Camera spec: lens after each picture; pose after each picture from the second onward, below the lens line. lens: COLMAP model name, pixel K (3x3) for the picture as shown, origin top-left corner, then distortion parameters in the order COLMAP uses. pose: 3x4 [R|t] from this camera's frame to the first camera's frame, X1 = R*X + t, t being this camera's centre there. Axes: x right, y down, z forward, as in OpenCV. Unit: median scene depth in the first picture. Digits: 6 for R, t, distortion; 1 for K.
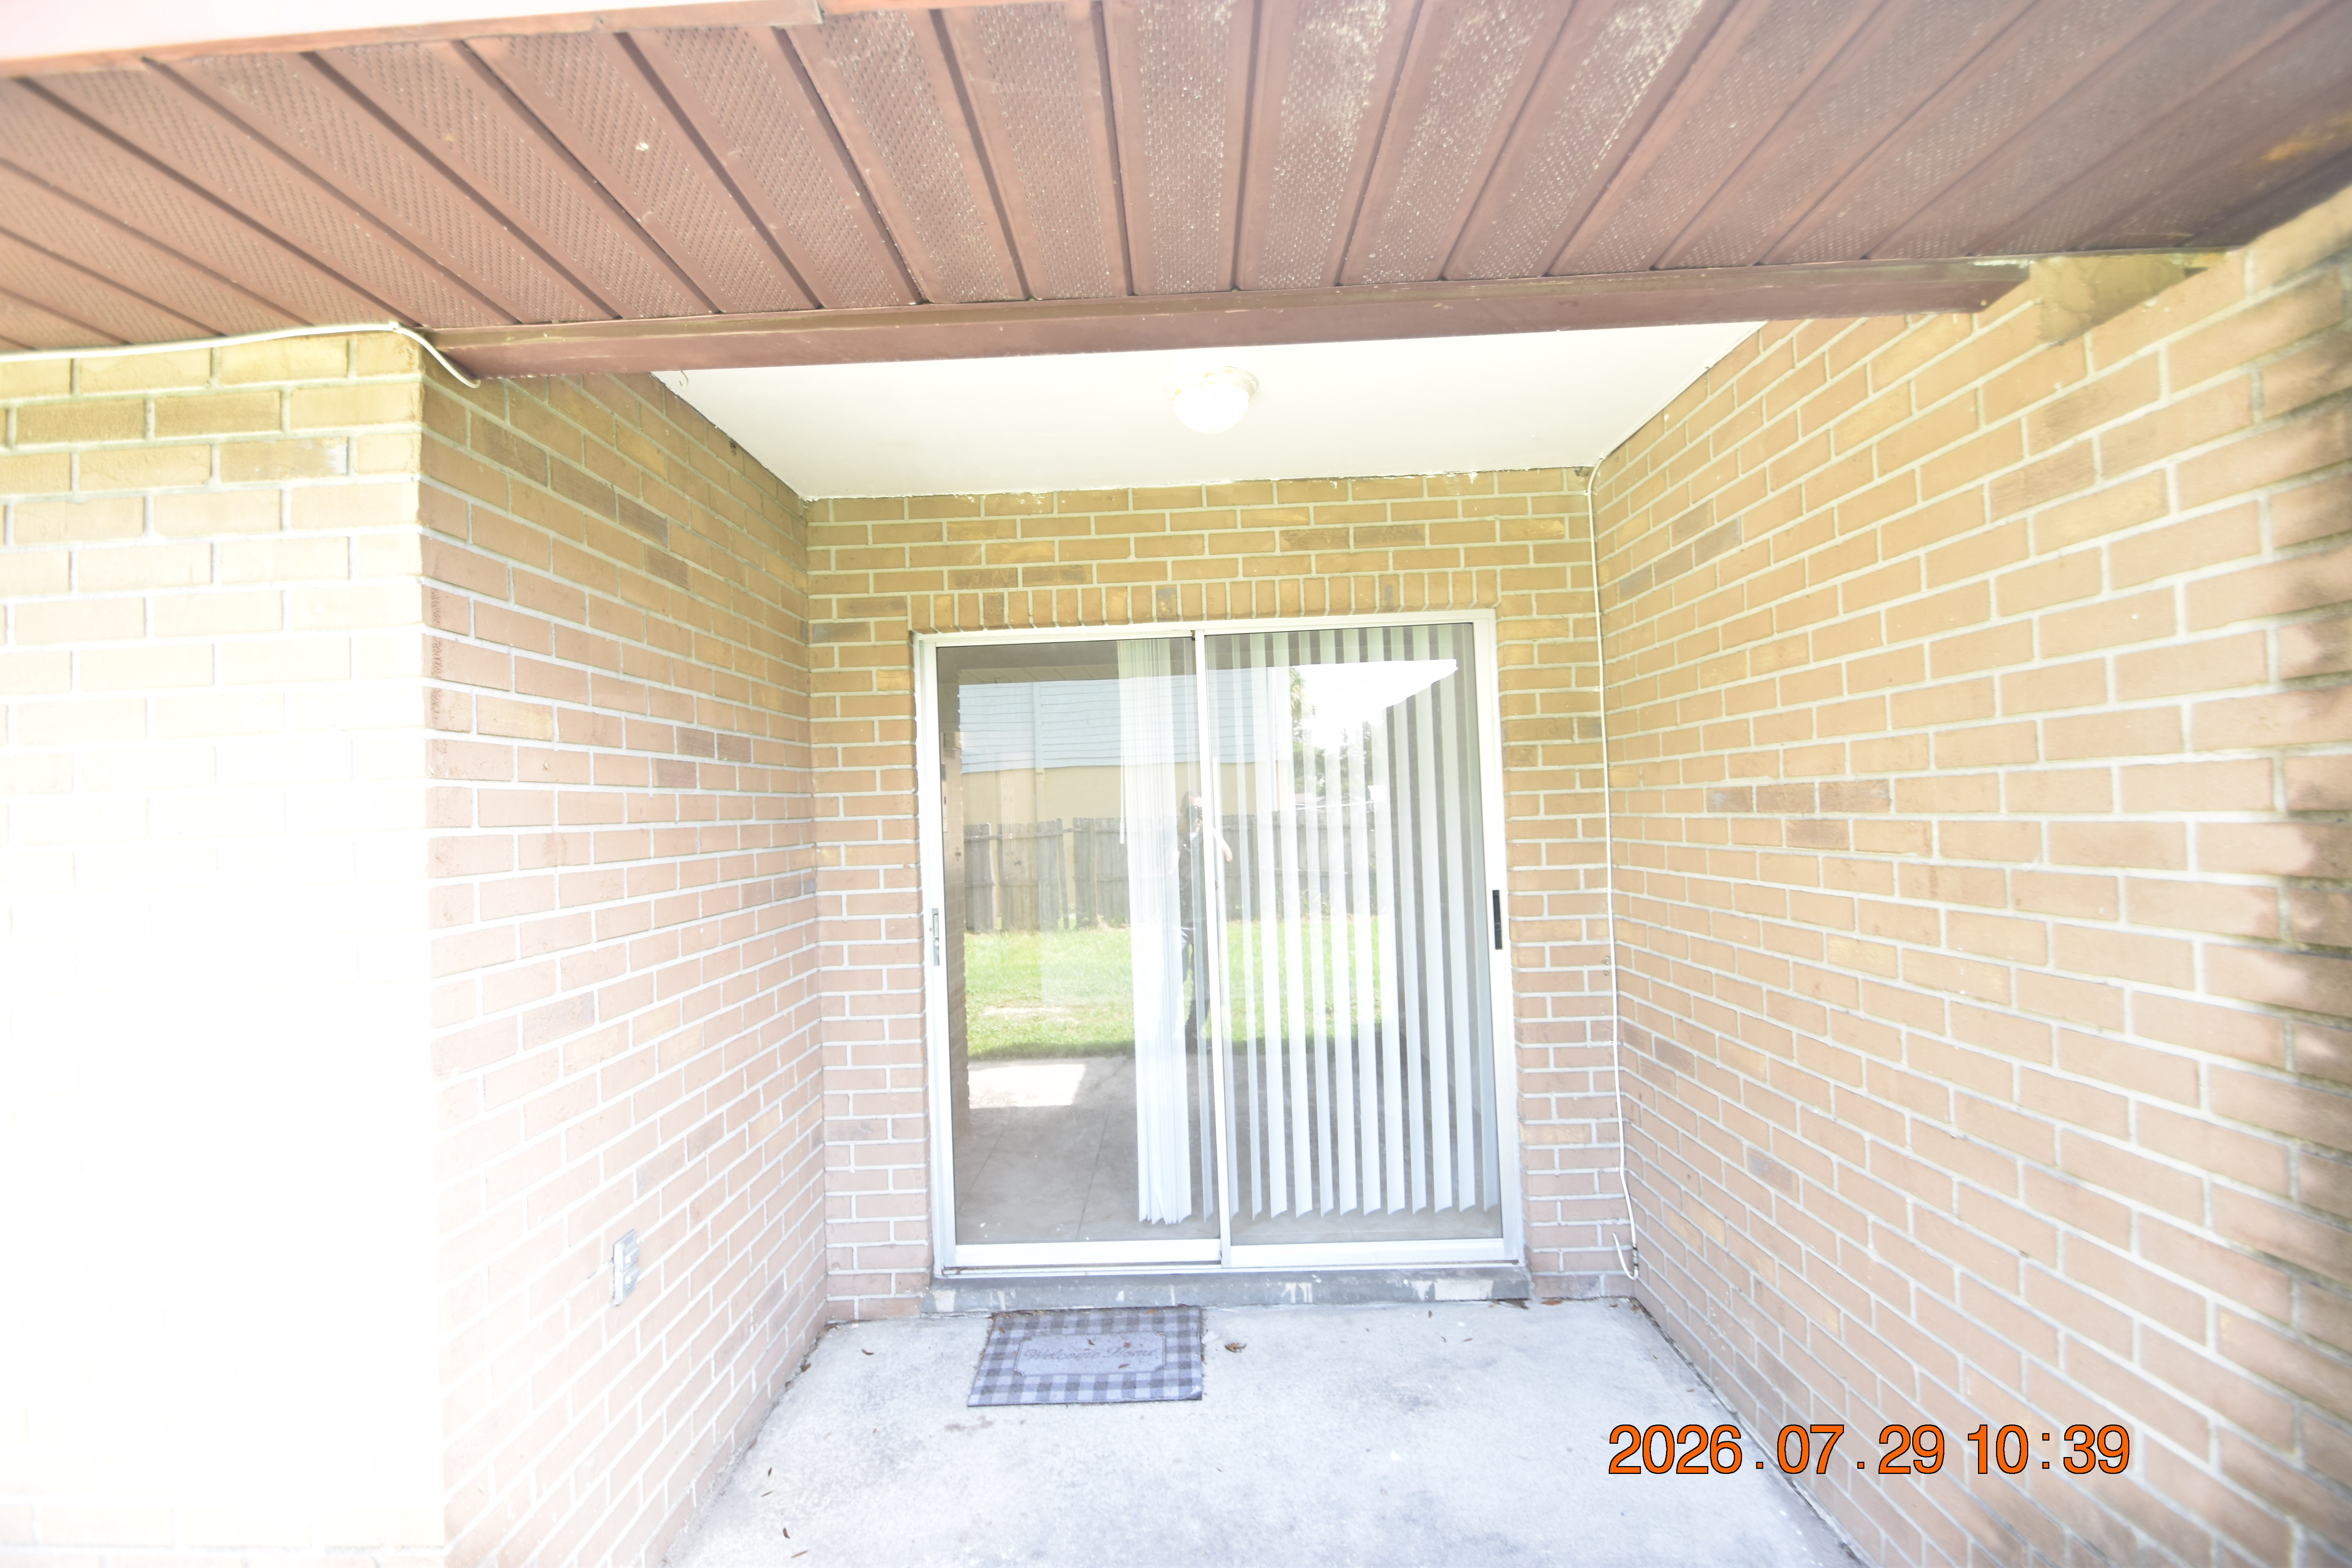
lens RADIAL K [[1021.5, 0, 1163.9], [0, 1021.5, 791.4], [0, 0, 1]] dist [0.017877, -0.012444]
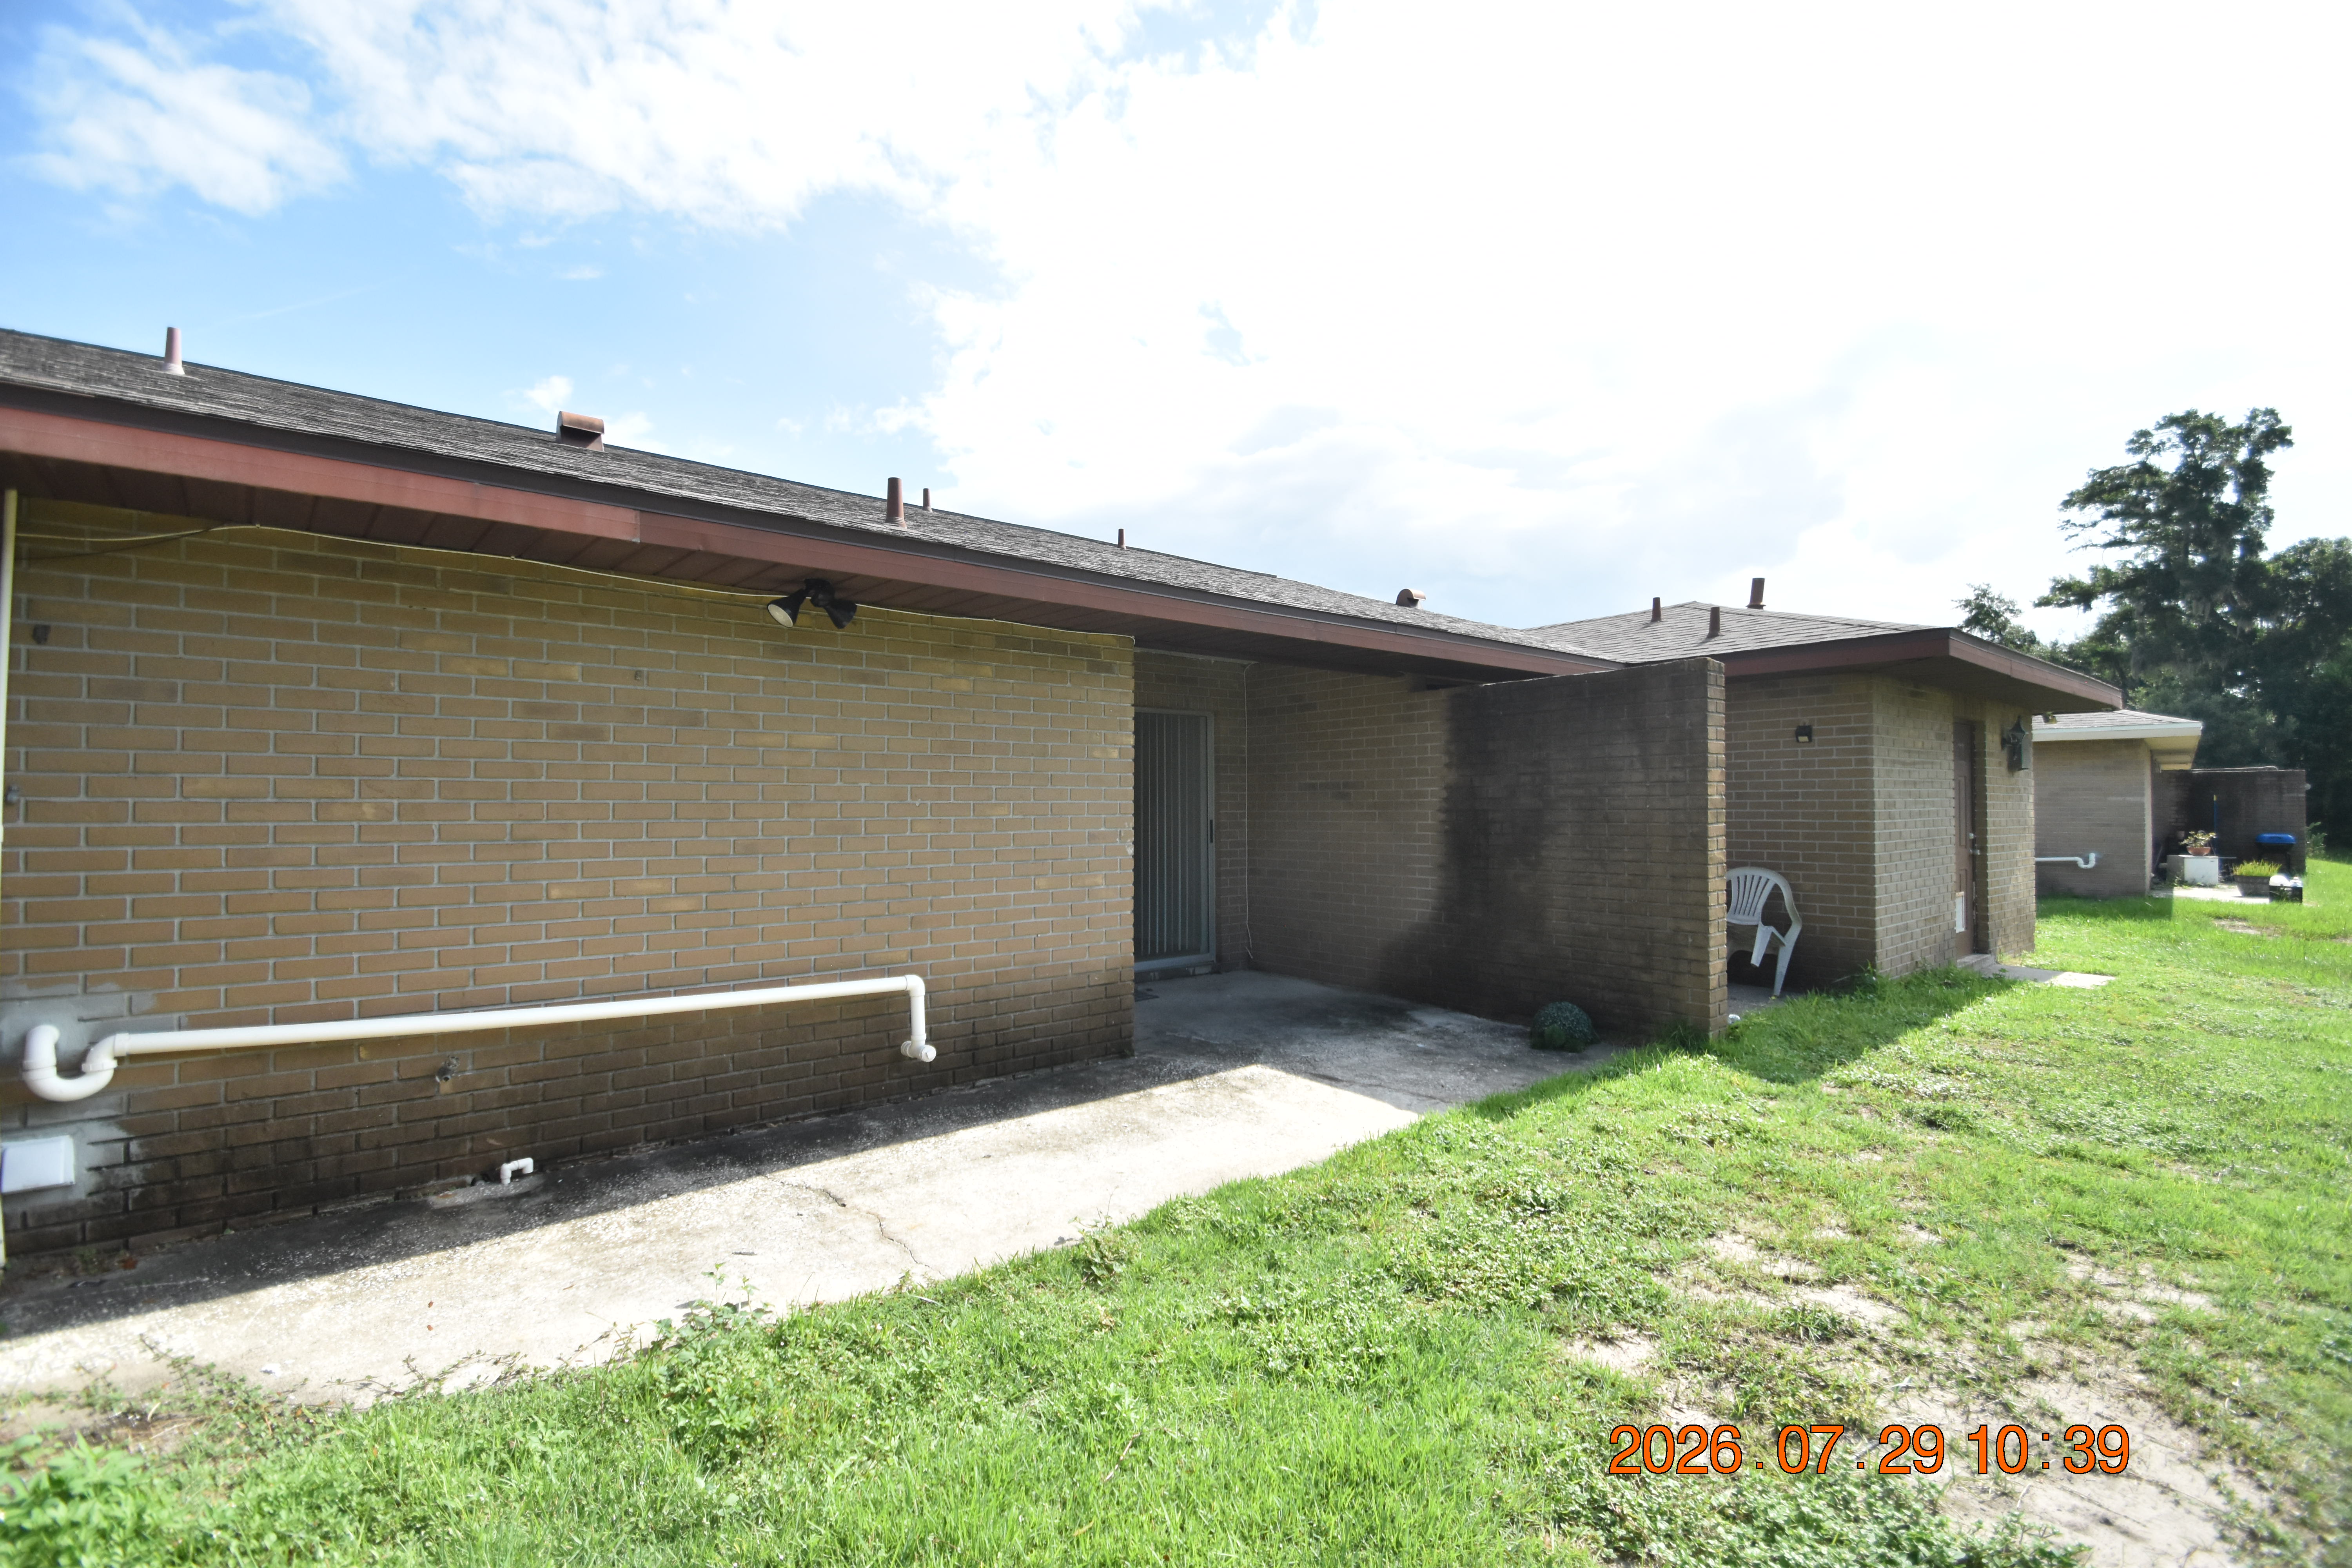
lens RADIAL K [[1021.5, 0, 1163.9], [0, 1021.5, 791.4], [0, 0, 1]] dist [0.017877, -0.012444]
pose [[0.750312, 0.039514, 0.659902, -2.458530], [-0.033512, 0.999202, -0.021728, 0.138531], [-0.660234, -0.005812, 0.751037, -1.448672]]
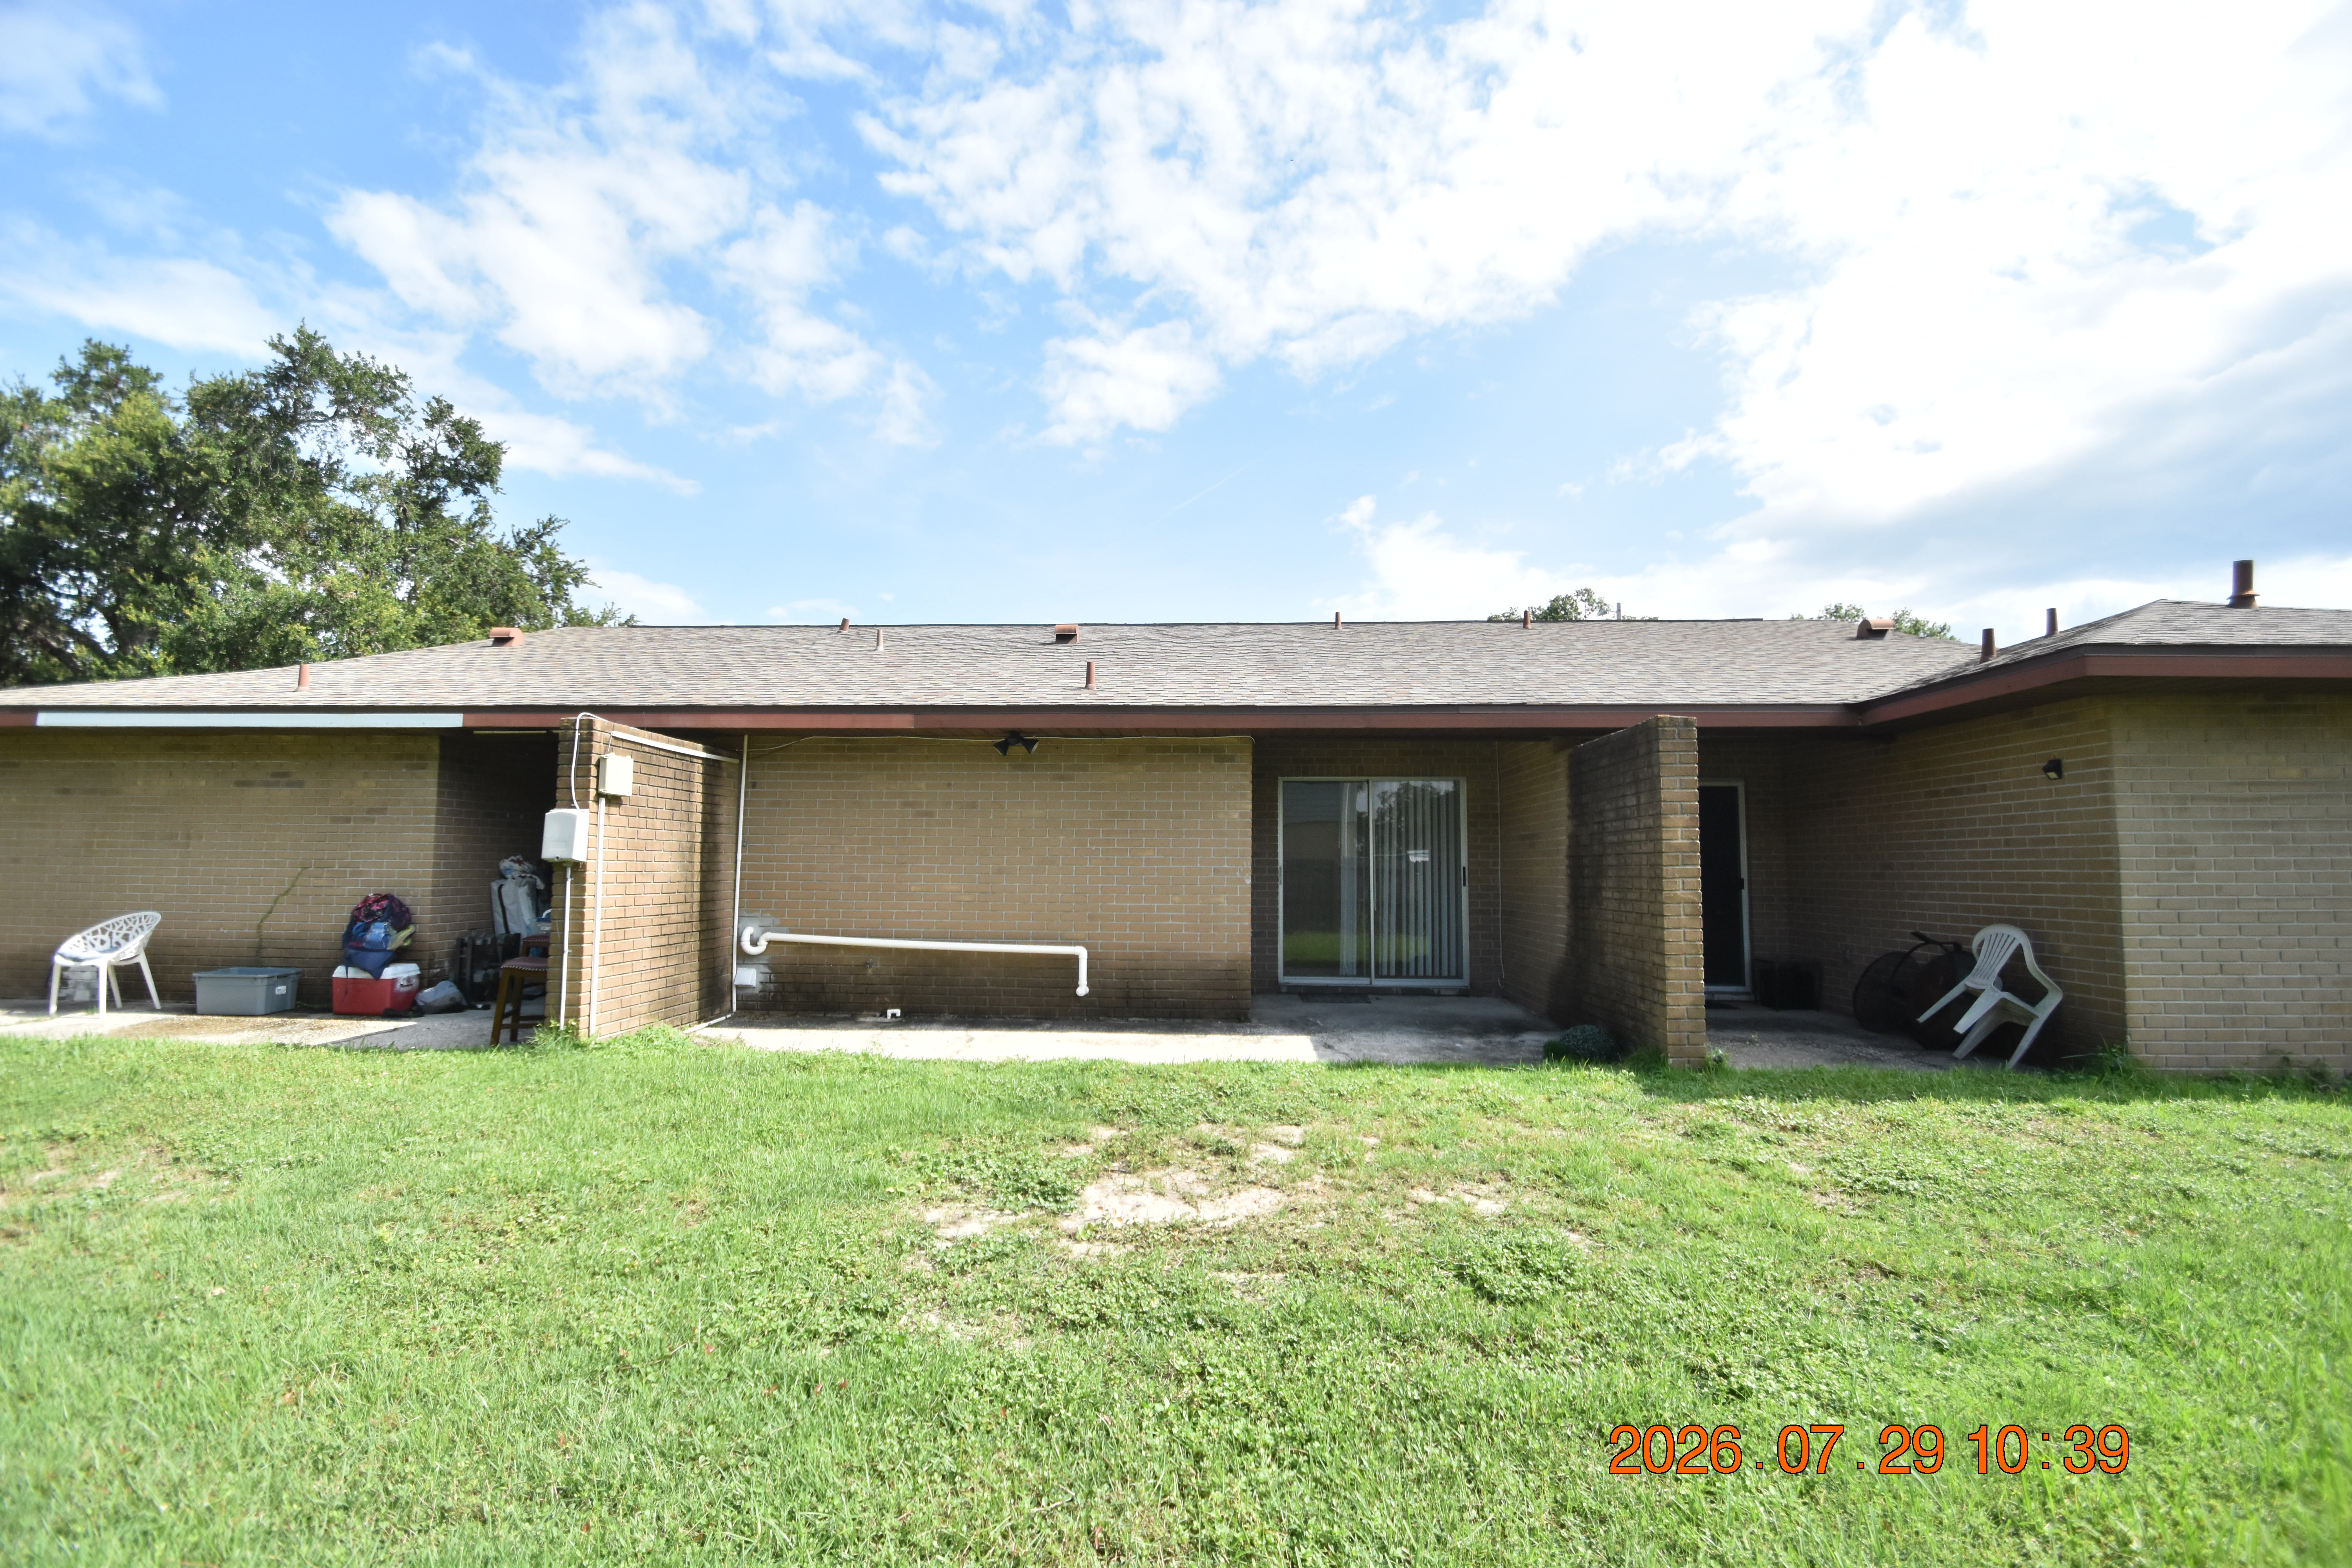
lens RADIAL K [[1043.4, 0, 1173.5], [0, 1043.4, 811.2], [0, 0, 1]] dist [0.052517, -0.030905]
pose [[0.999217, 0.039280, -0.004637, -0.901368], [-0.039433, 0.998442, -0.039487, 0.138913], [0.003079, 0.039639, 0.999209, -3.594652]]
